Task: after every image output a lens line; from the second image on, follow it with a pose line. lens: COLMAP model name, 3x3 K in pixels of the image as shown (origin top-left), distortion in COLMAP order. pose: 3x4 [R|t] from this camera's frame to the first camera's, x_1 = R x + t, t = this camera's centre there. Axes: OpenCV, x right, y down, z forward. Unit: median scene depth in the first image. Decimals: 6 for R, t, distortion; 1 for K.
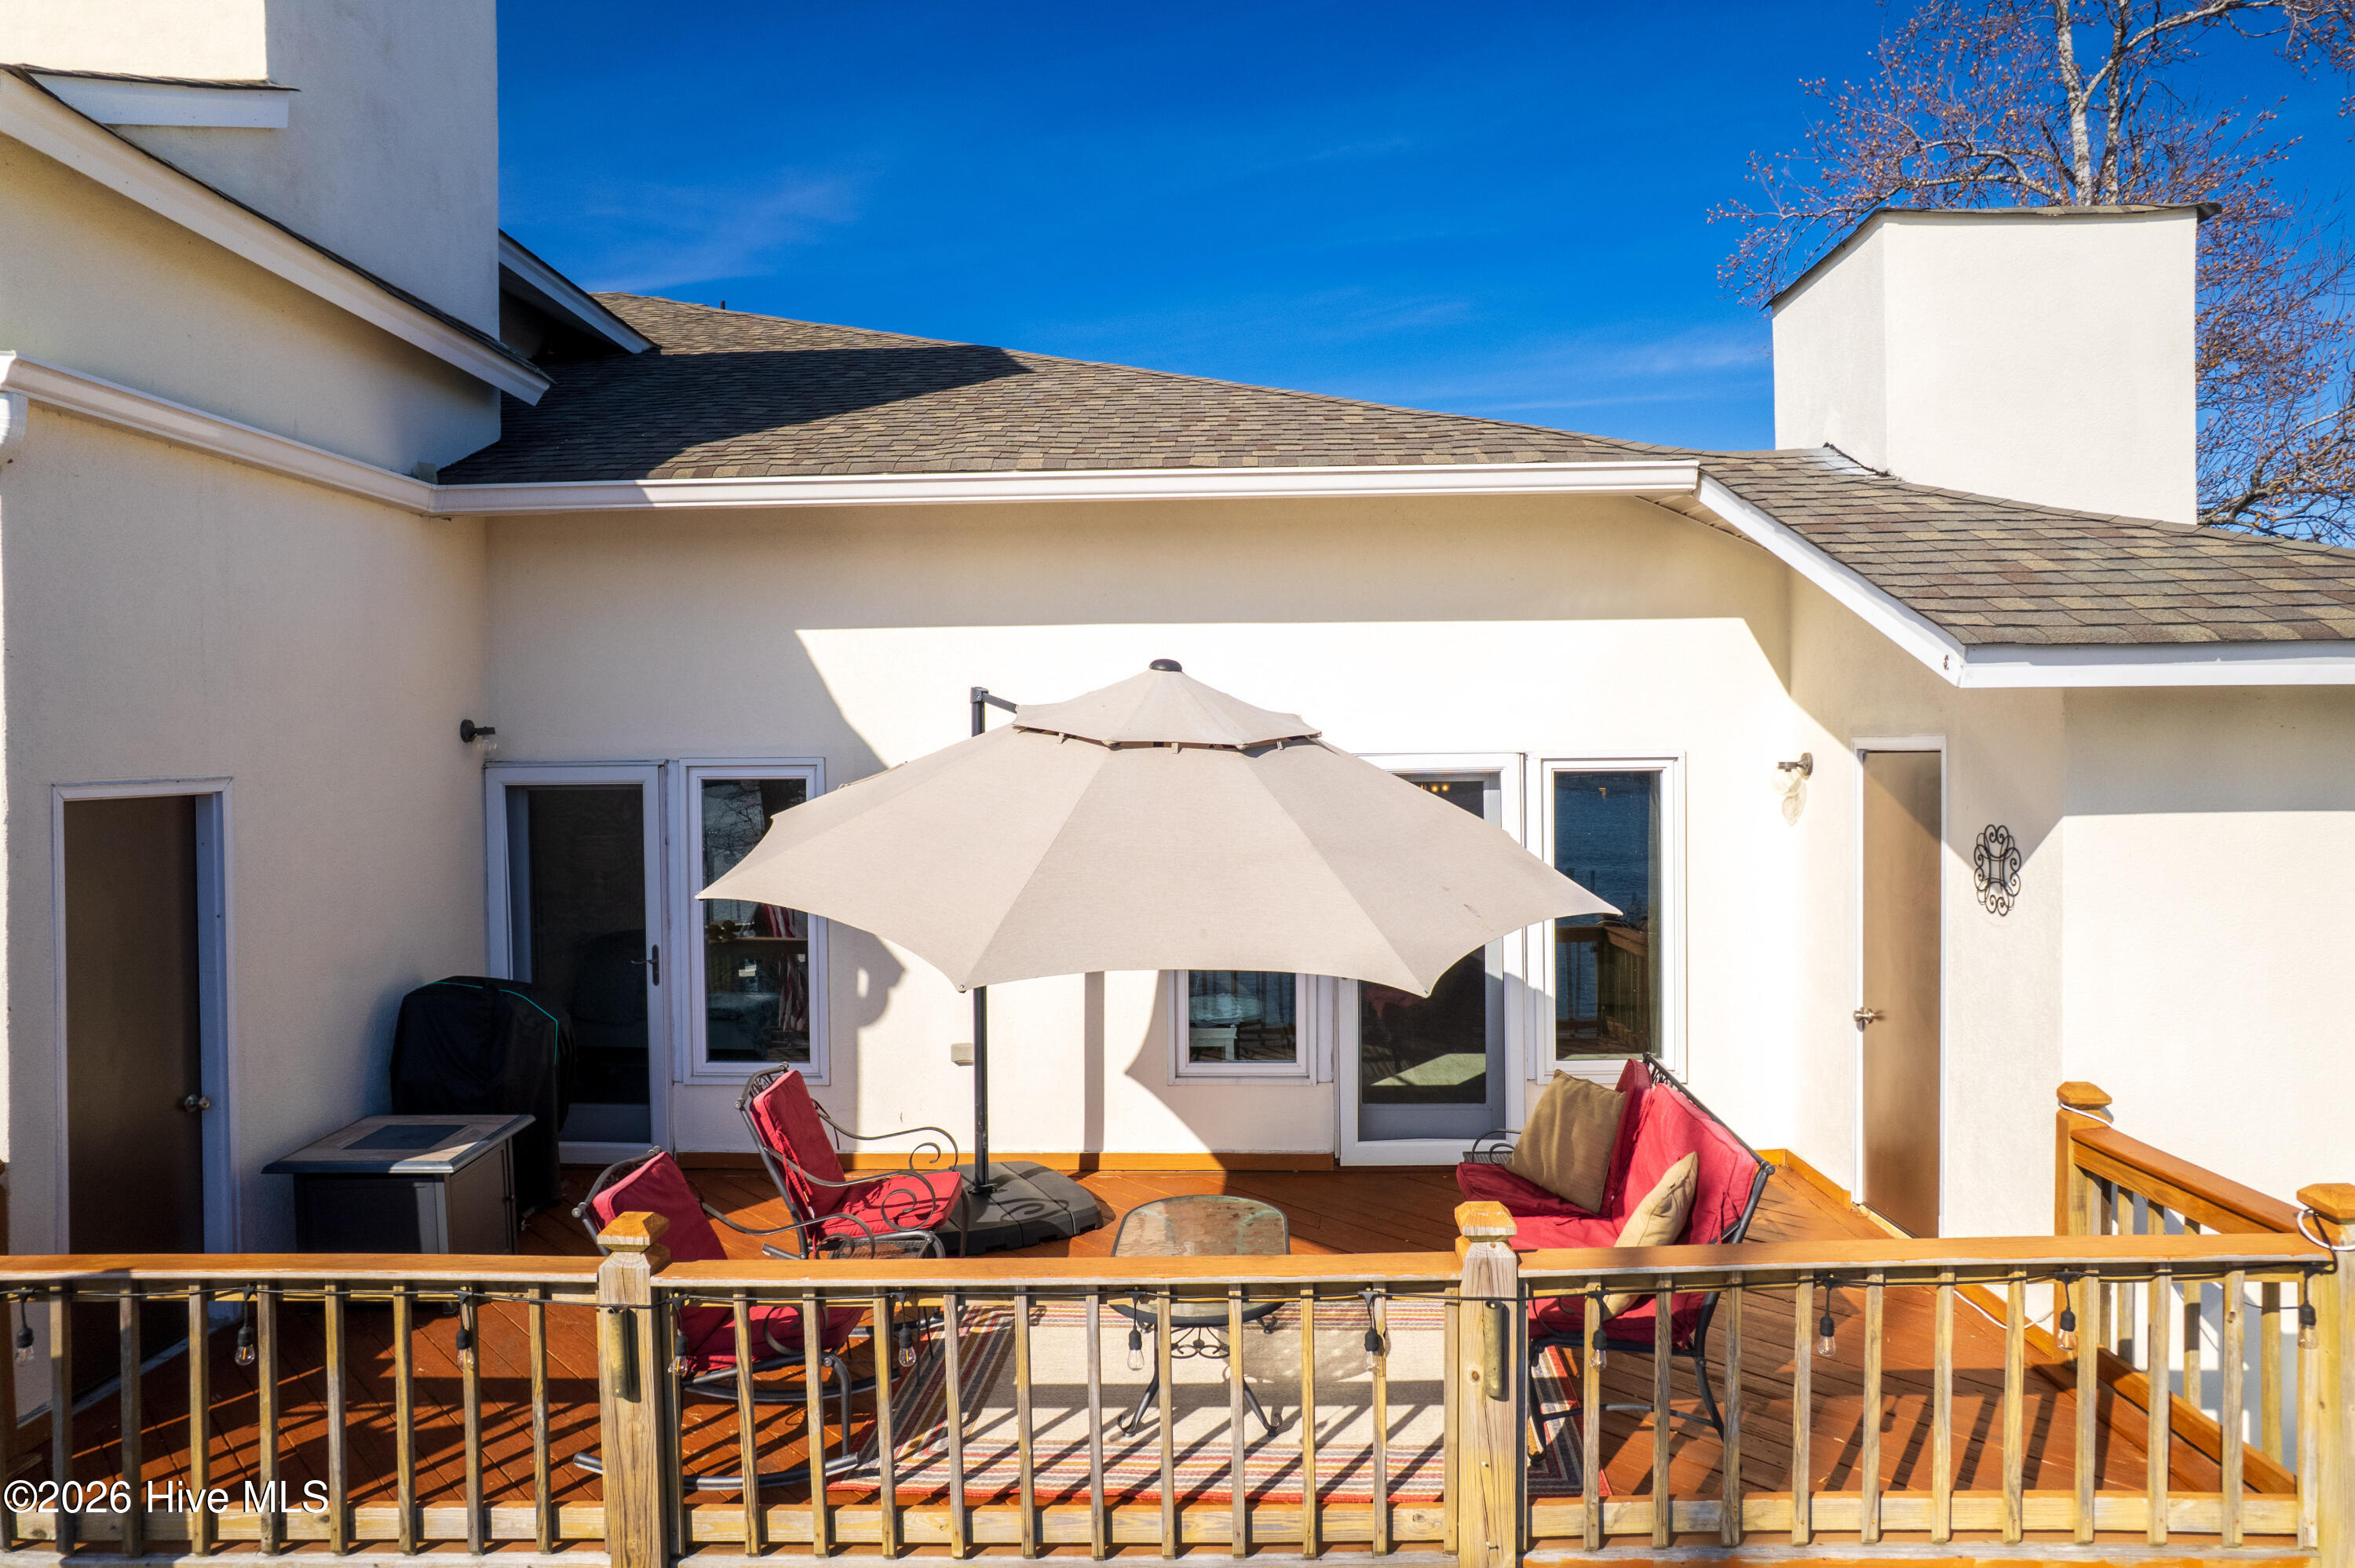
lens RADIAL K [[1501.2, 0, 1179.0], [0, 1501.2, 783.6], [0, 0, 1]] dist [-0.043425, 0.025433]
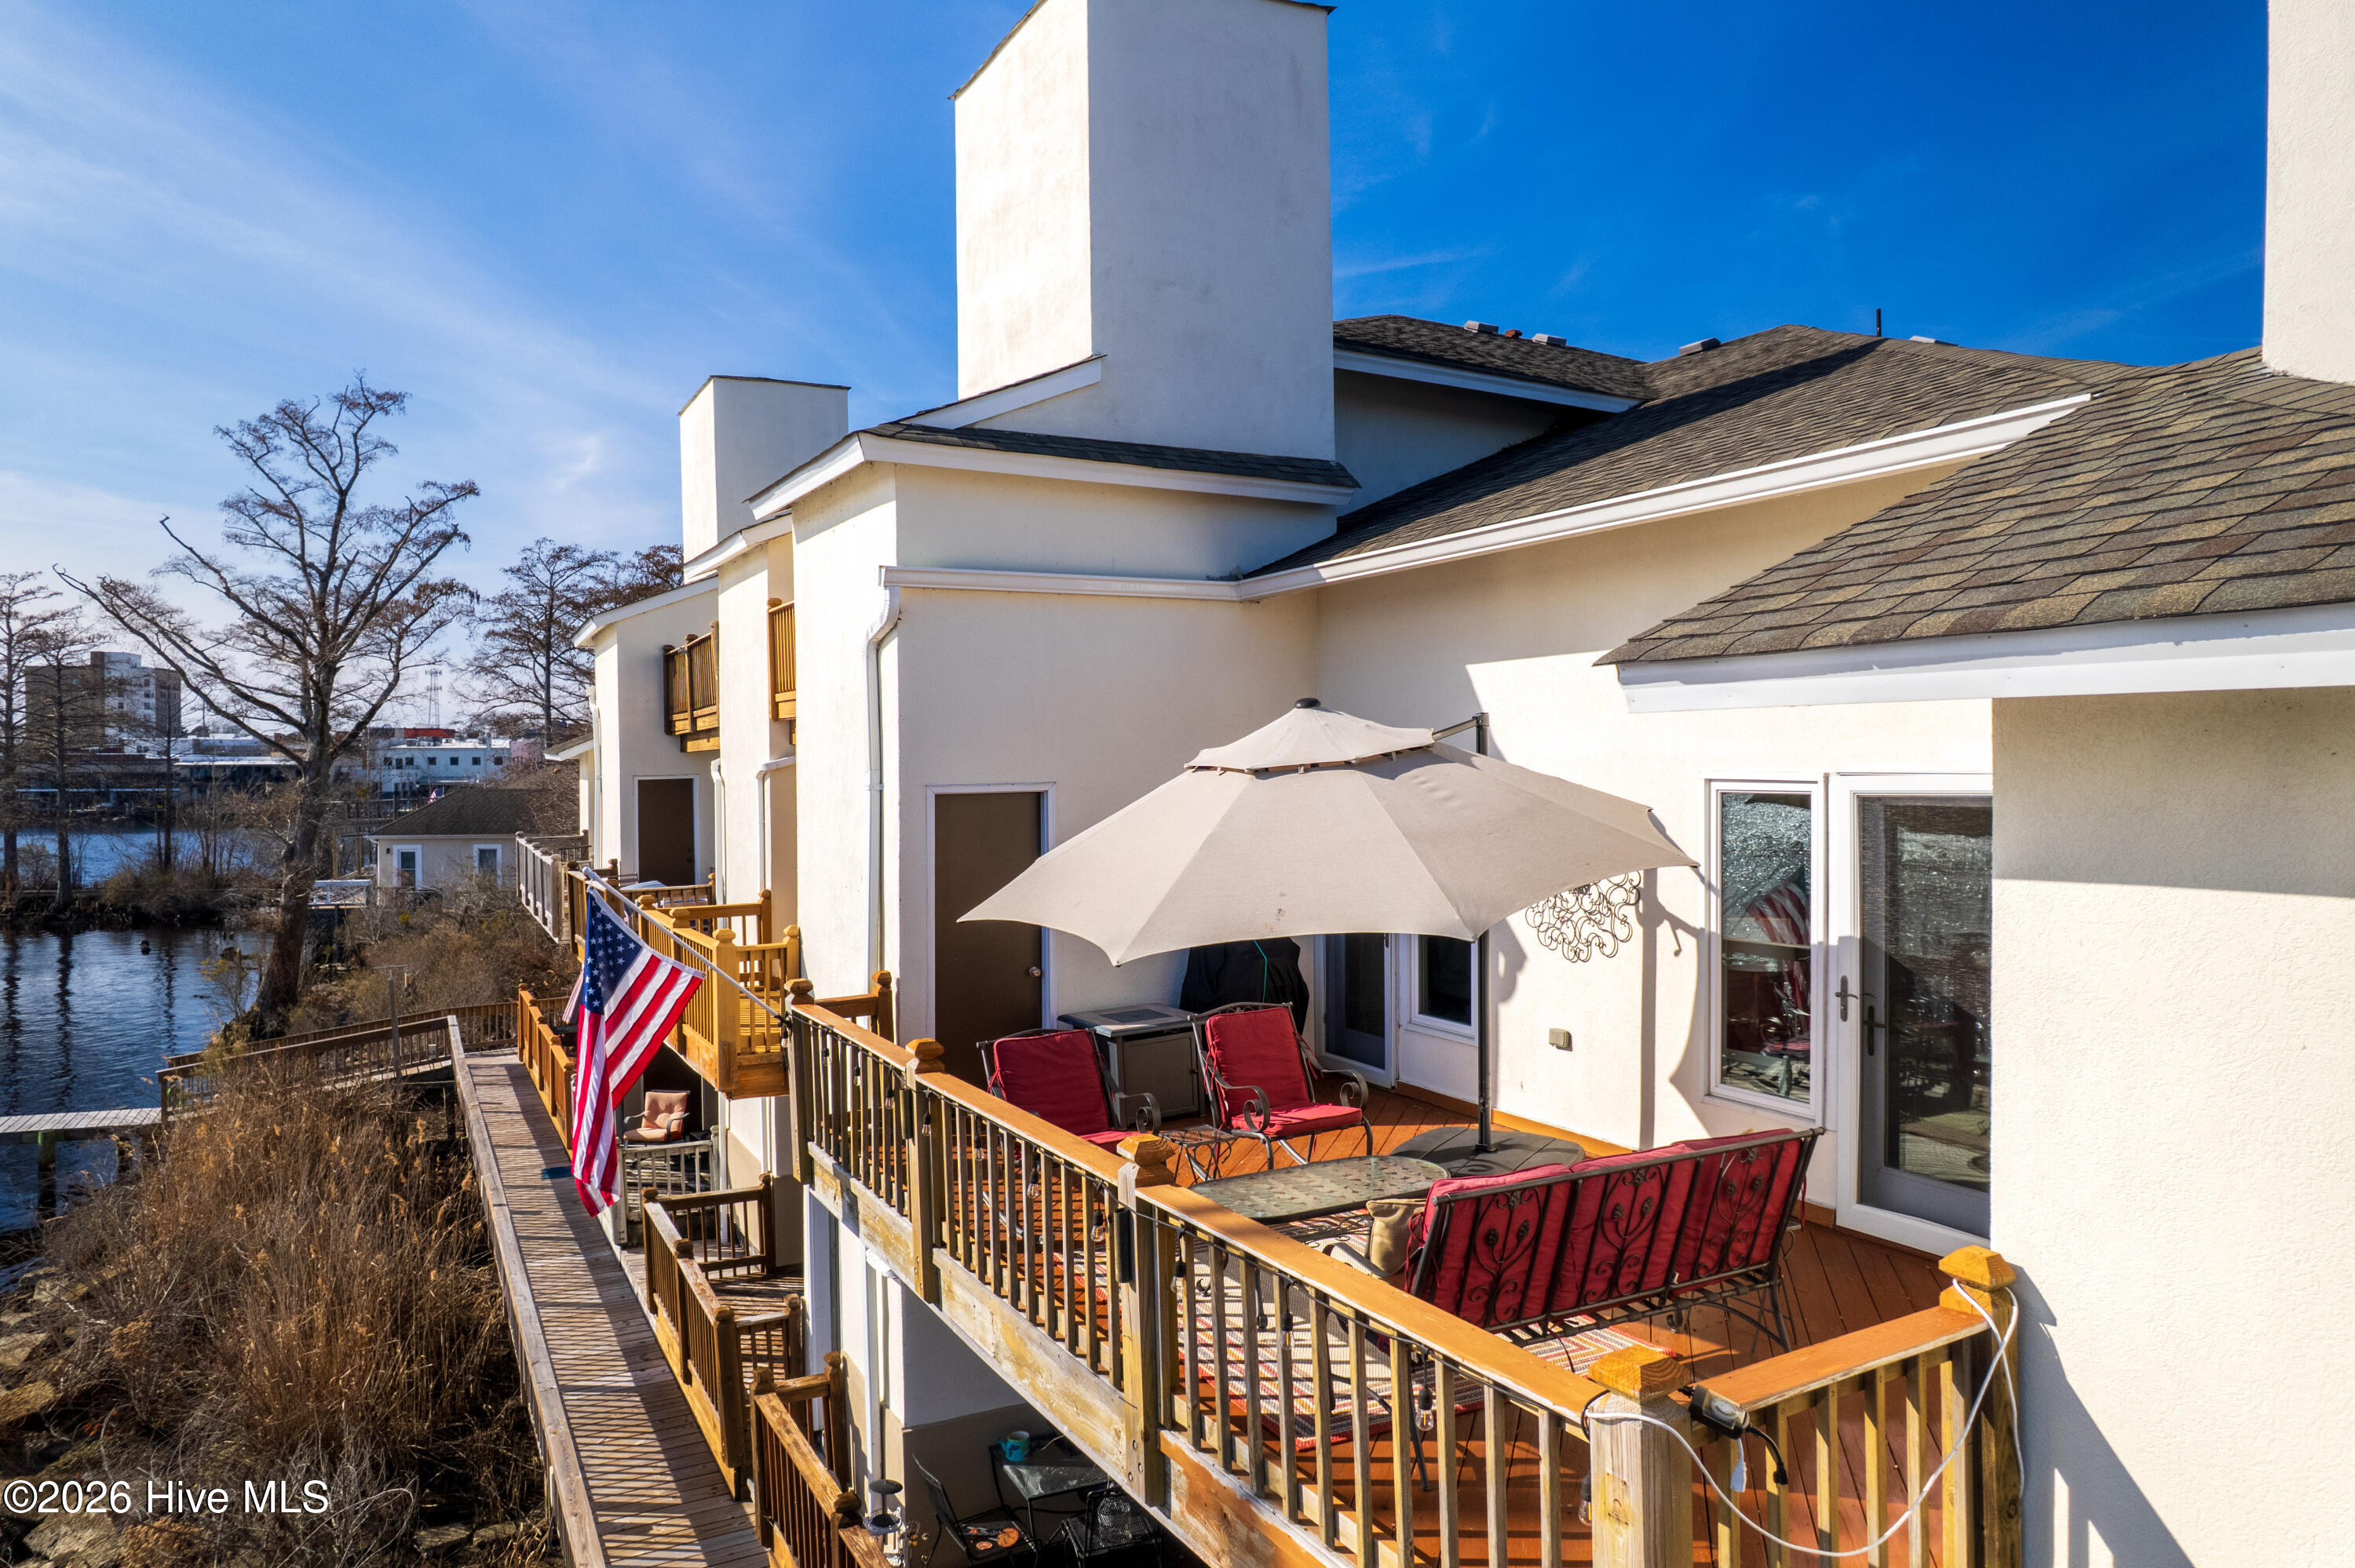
lens RADIAL K [[1506.9, 0, 1177.5], [0, 1506.9, 784.0], [0, 0, 1]] dist [-0.072833, 0.064320]
pose [[0.501613, 0.015324, -0.864957, 0.889833], [-0.014034, 0.999856, 0.009575, -0.020152], [0.864978, 0.007336, 0.501755, 0.260123]]
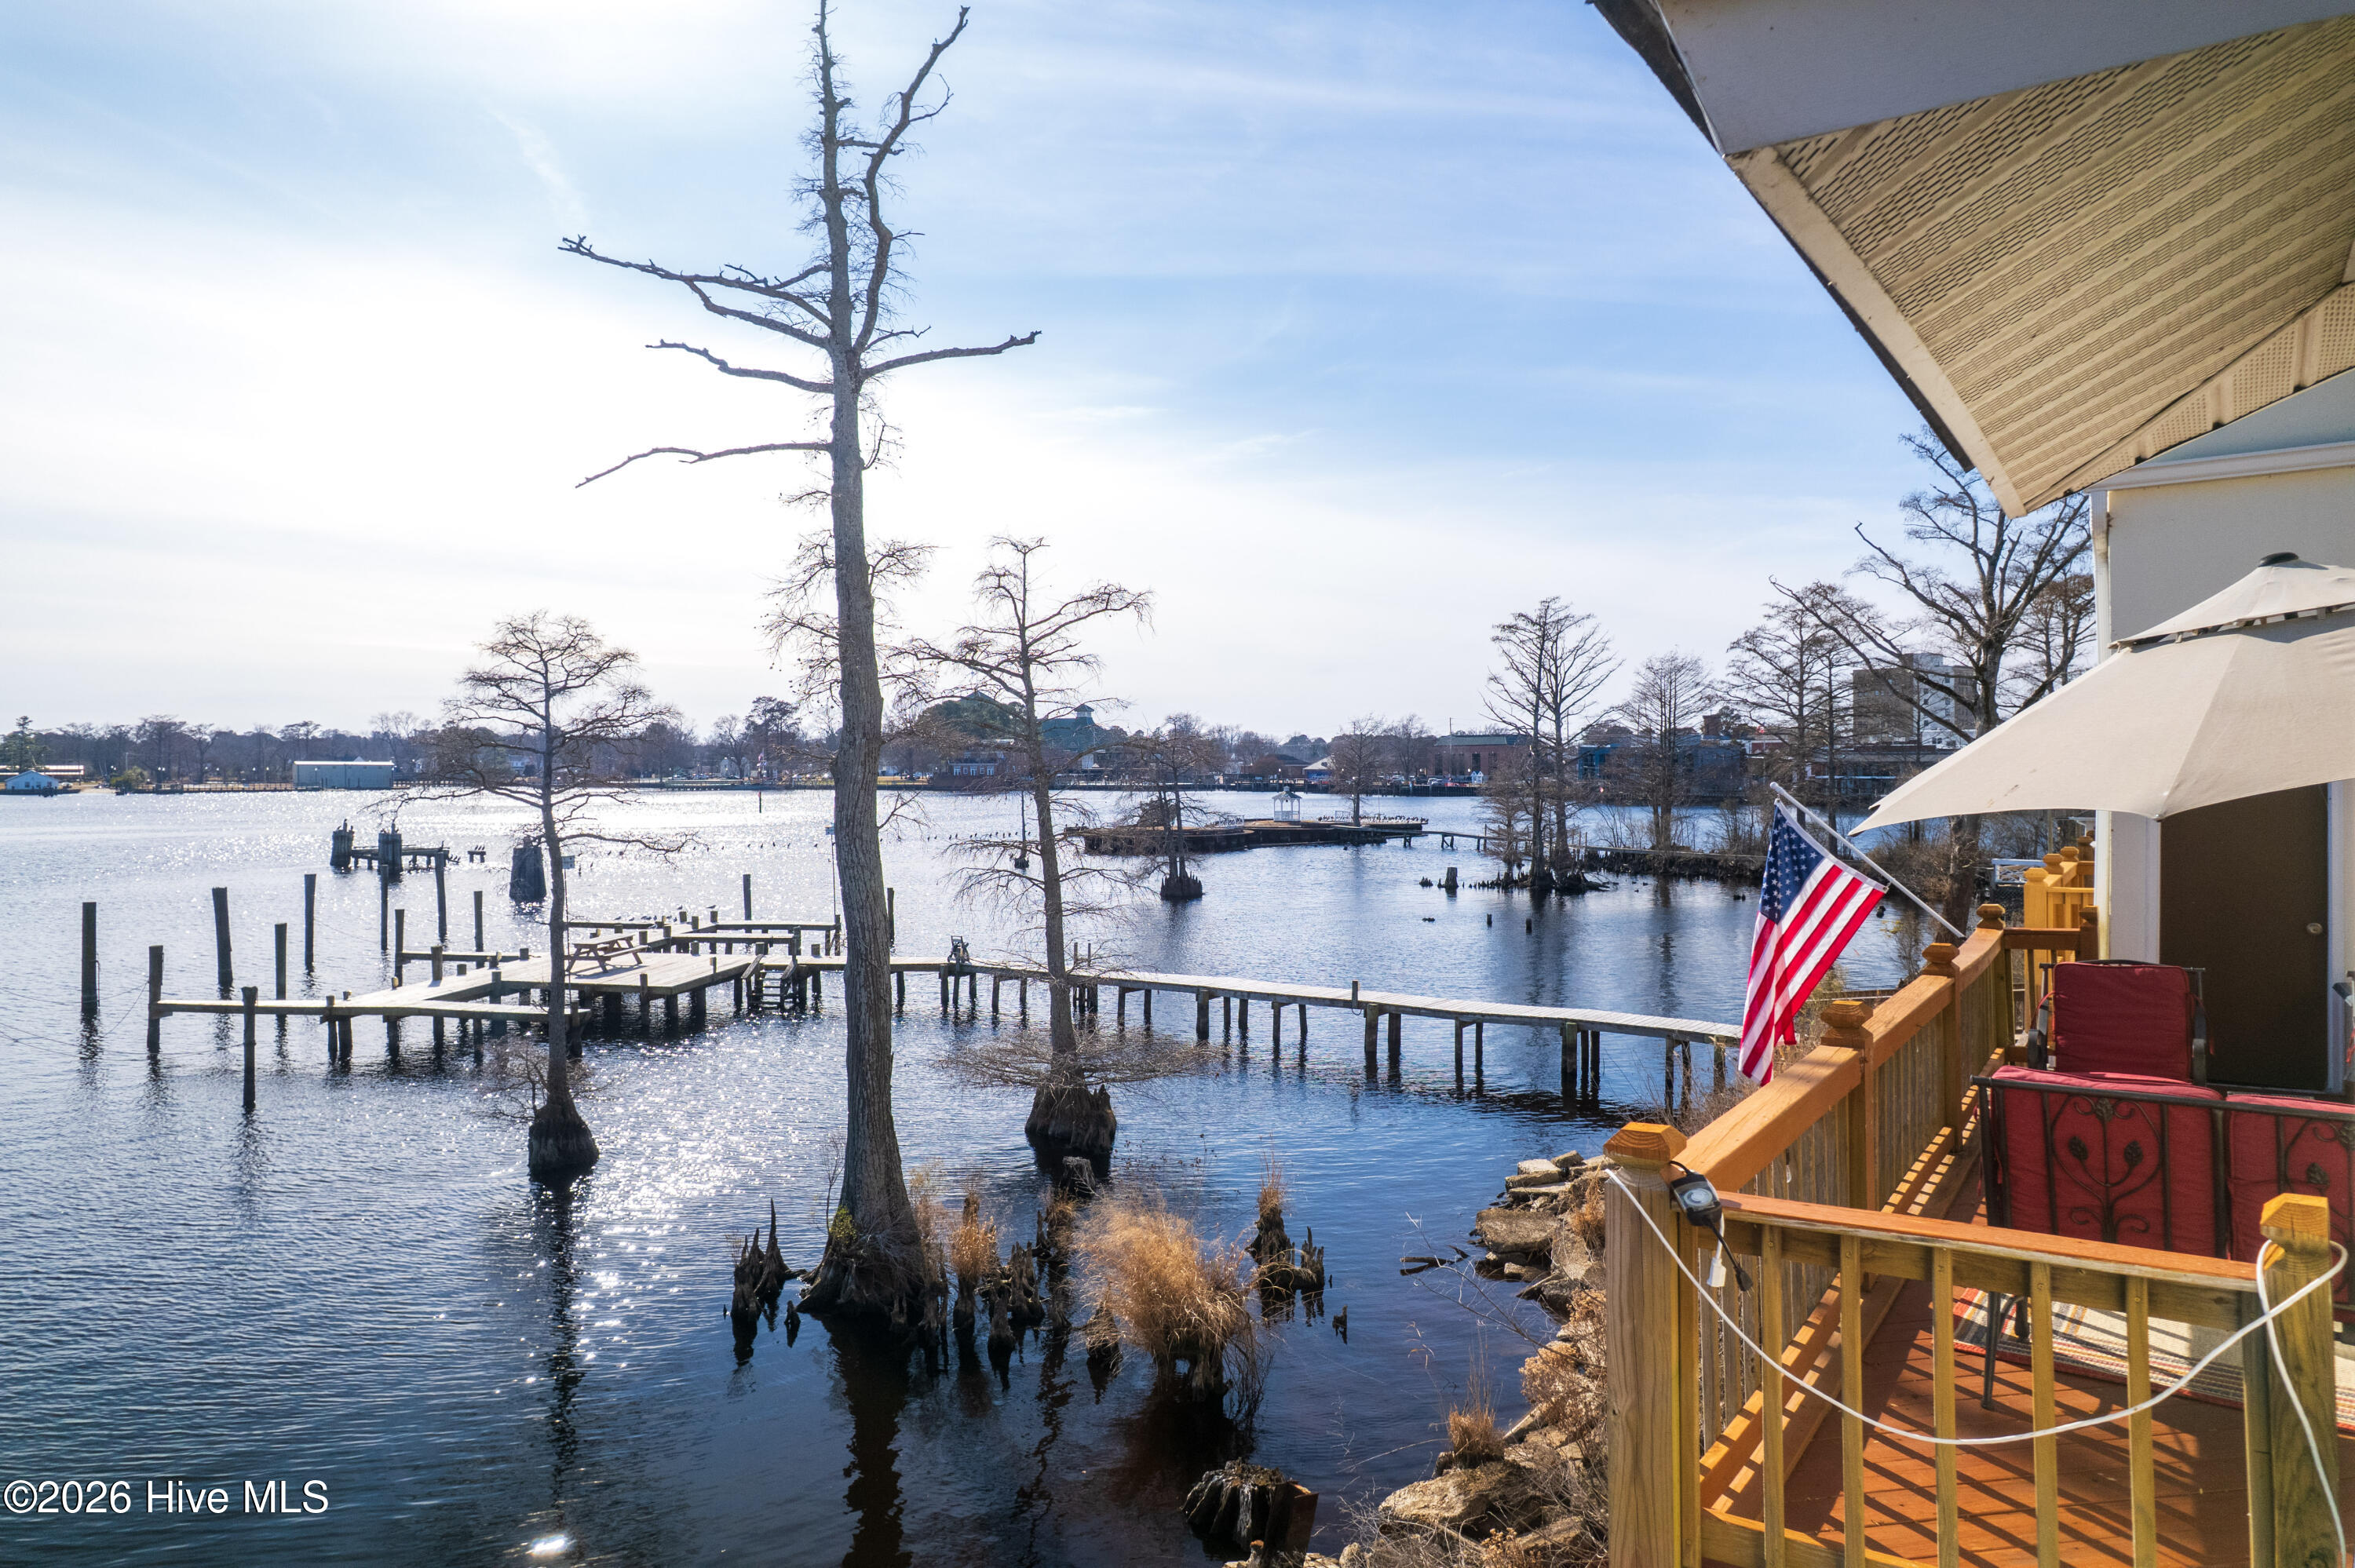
lens RADIAL K [[1501.2, 0, 1179.0], [0, 1501.2, 783.6], [0, 0, 1]] dist [-0.043425, 0.025433]
pose [[-0.534637, 0.020202, -0.844840, 1.080361], [-0.003832, 0.999646, 0.026328, 0.041589], [0.845073, 0.017313, -0.534370, 0.809625]]
